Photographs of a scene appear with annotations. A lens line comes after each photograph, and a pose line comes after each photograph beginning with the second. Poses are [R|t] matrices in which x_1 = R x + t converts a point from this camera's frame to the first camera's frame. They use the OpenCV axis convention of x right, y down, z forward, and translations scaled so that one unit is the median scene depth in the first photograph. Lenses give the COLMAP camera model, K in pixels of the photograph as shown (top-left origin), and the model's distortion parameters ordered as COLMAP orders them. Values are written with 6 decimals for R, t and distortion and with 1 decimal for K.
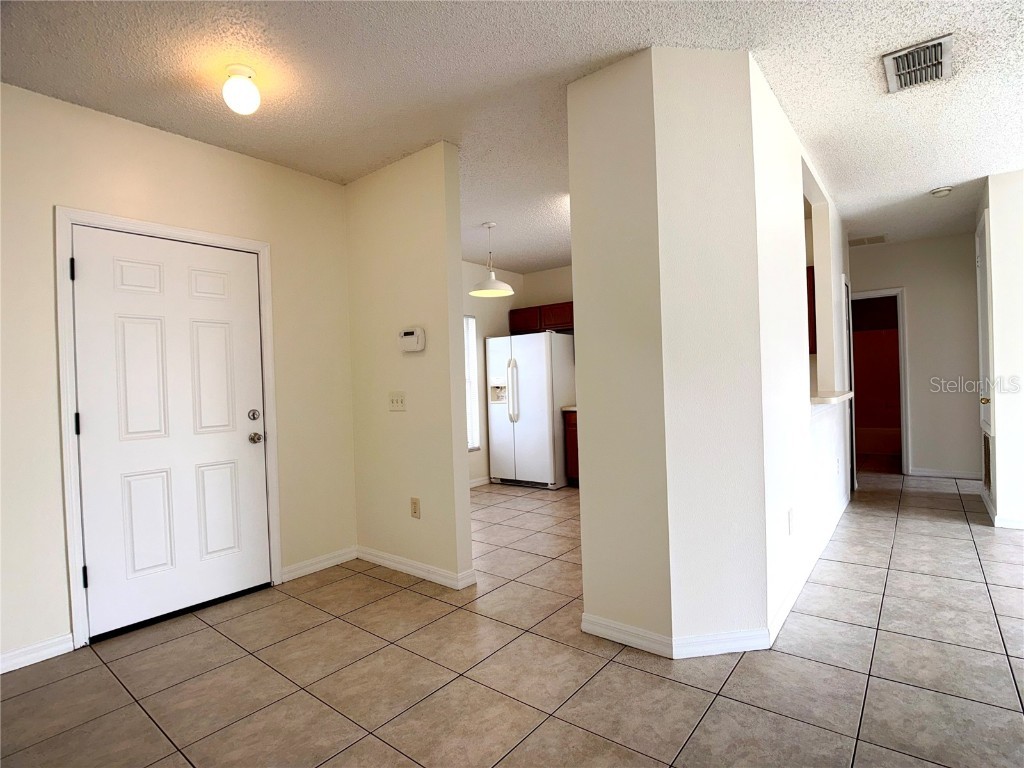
lens RADIAL K [[522.3, 0, 512.6], [0, 522.3, 386.2], [0, 0, 1]] dist [-0.011300, -0.002653]
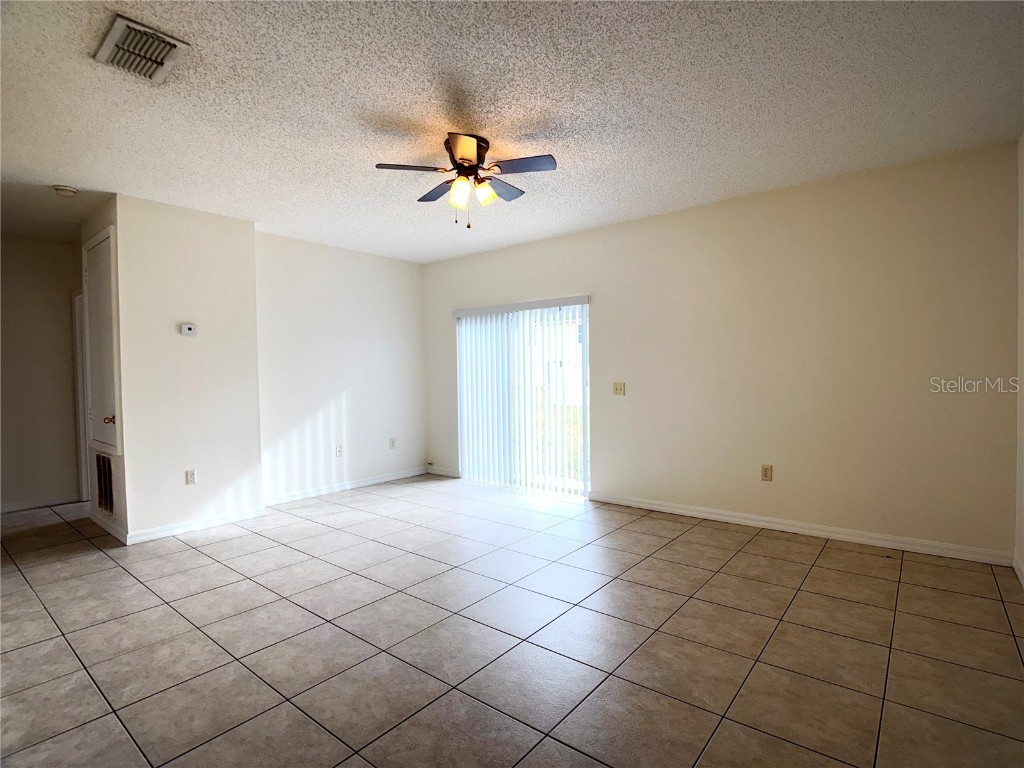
lens RADIAL K [[522.3, 0, 517.5], [0, 522.3, 384.0], [0, 0, 1]] dist [-0.011300, -0.002653]
pose [[0.011134, 0.010073, 0.999887, -0.072440], [0.023215, 0.999677, -0.010329, -0.014229], [-0.999668, 0.023327, 0.010897, 0.259487]]
